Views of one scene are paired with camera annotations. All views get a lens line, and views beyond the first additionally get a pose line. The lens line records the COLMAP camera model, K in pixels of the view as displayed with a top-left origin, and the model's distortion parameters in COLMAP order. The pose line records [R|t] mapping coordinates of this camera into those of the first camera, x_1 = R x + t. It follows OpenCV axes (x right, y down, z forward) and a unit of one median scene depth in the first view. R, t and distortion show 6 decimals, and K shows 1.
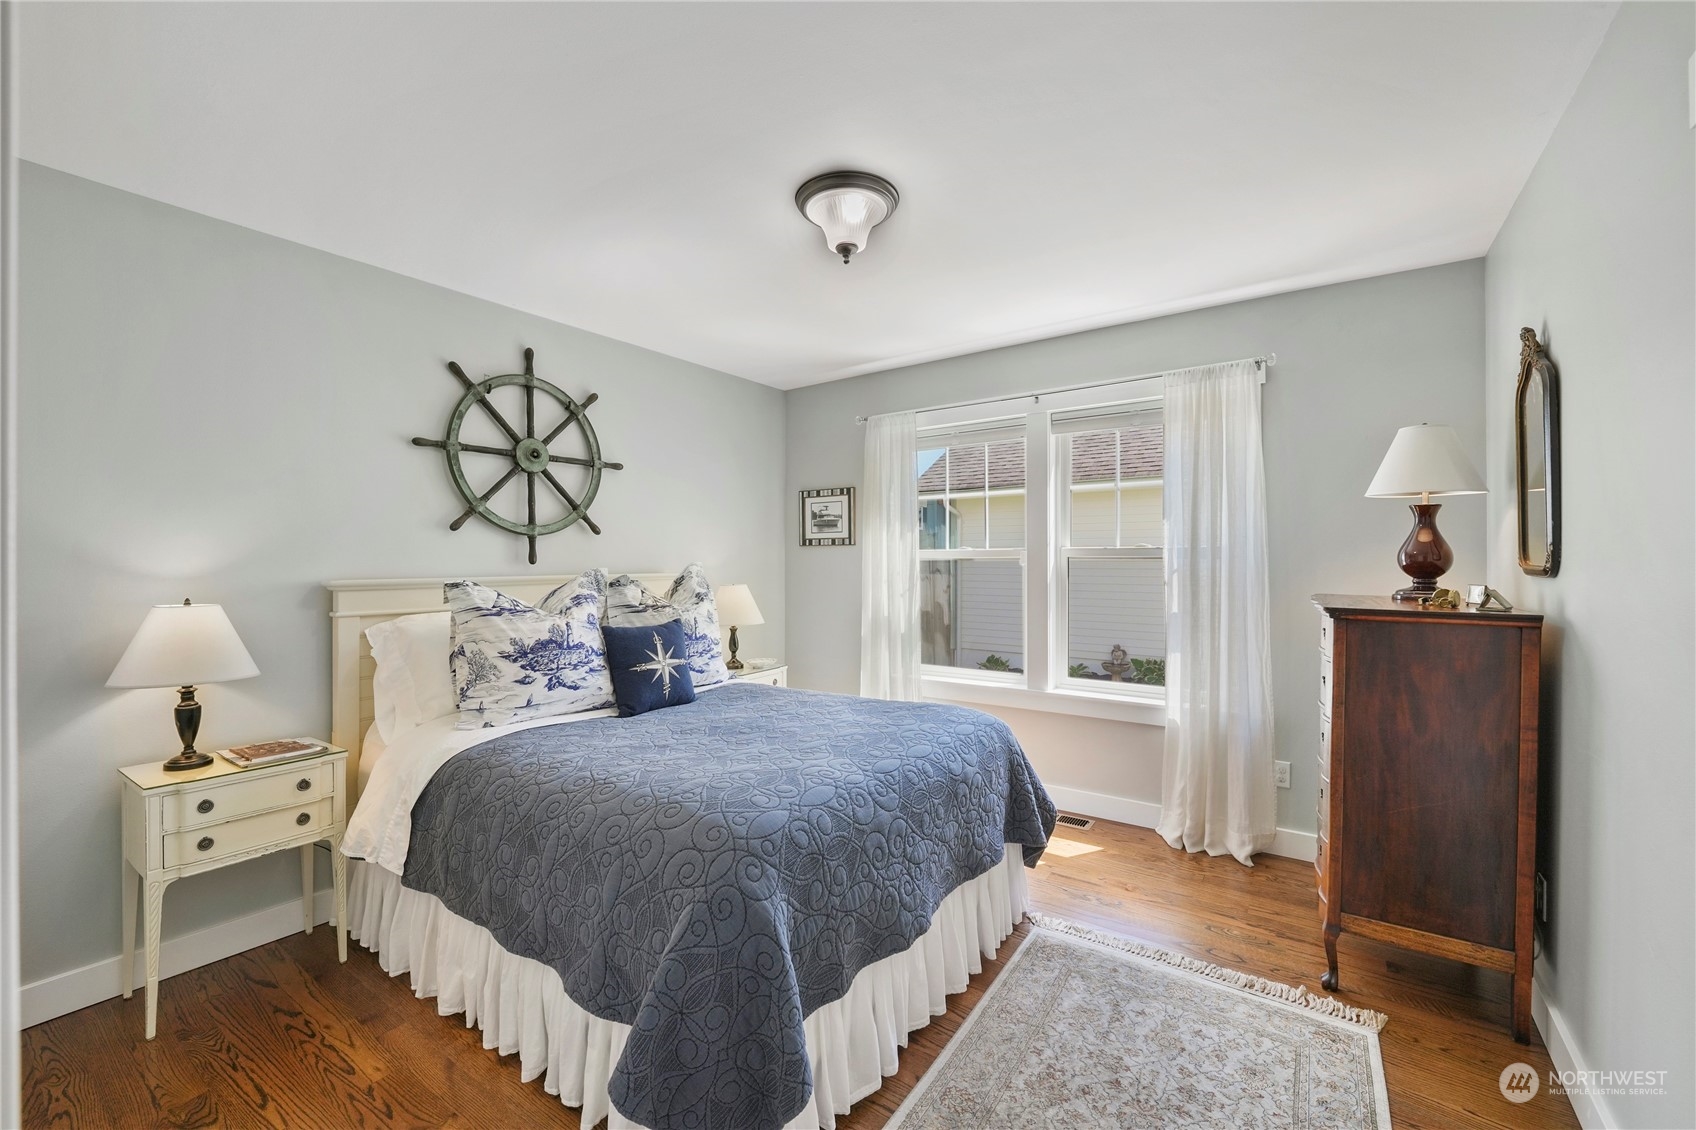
lens RADIAL K [[693.6, 0, 843.5], [0, 693.6, 543.6], [0, 0, 1]] dist [0.002242, -0.002520]
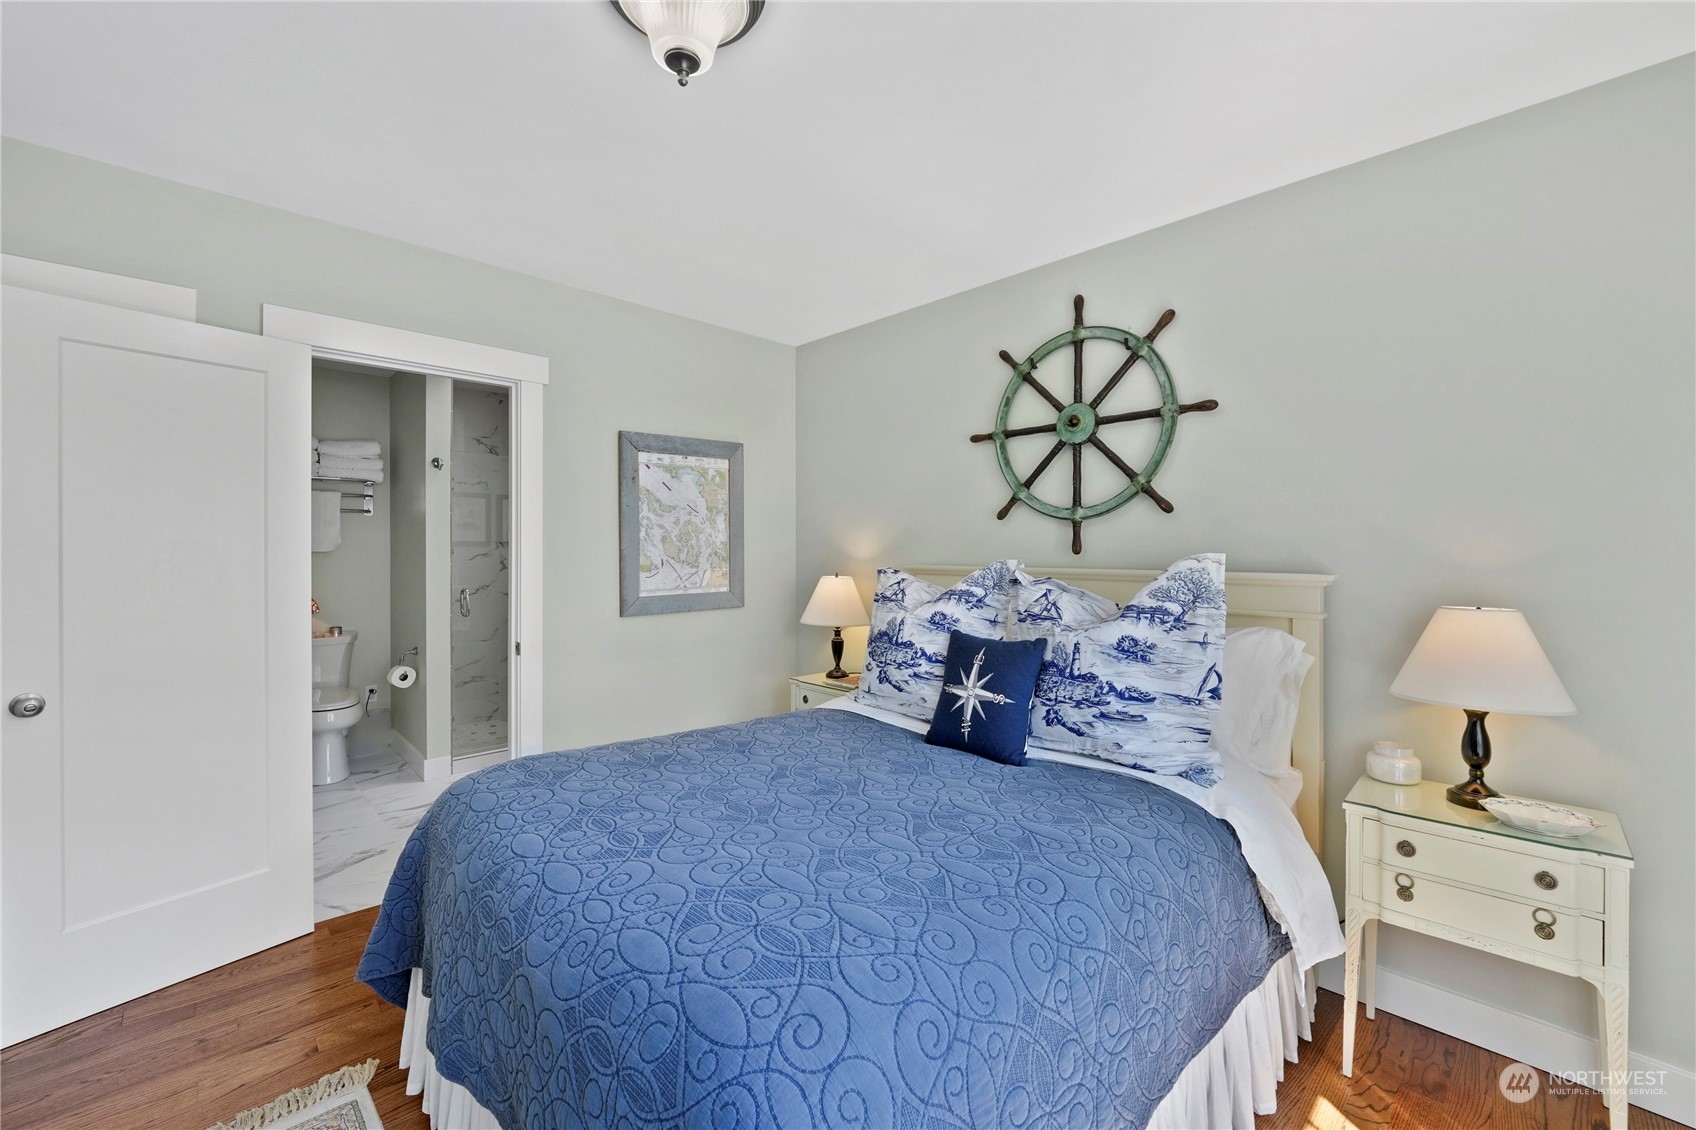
lens RADIAL K [[693.6, 0, 843.5], [0, 693.6, 543.6], [0, 0, 1]] dist [0.002242, -0.002520]
pose [[-0.187534, -0.004362, -0.982248, 0.434129], [0.021065, 0.999742, -0.008461, 0.018489], [0.982032, -0.022277, -0.187394, 0.910445]]
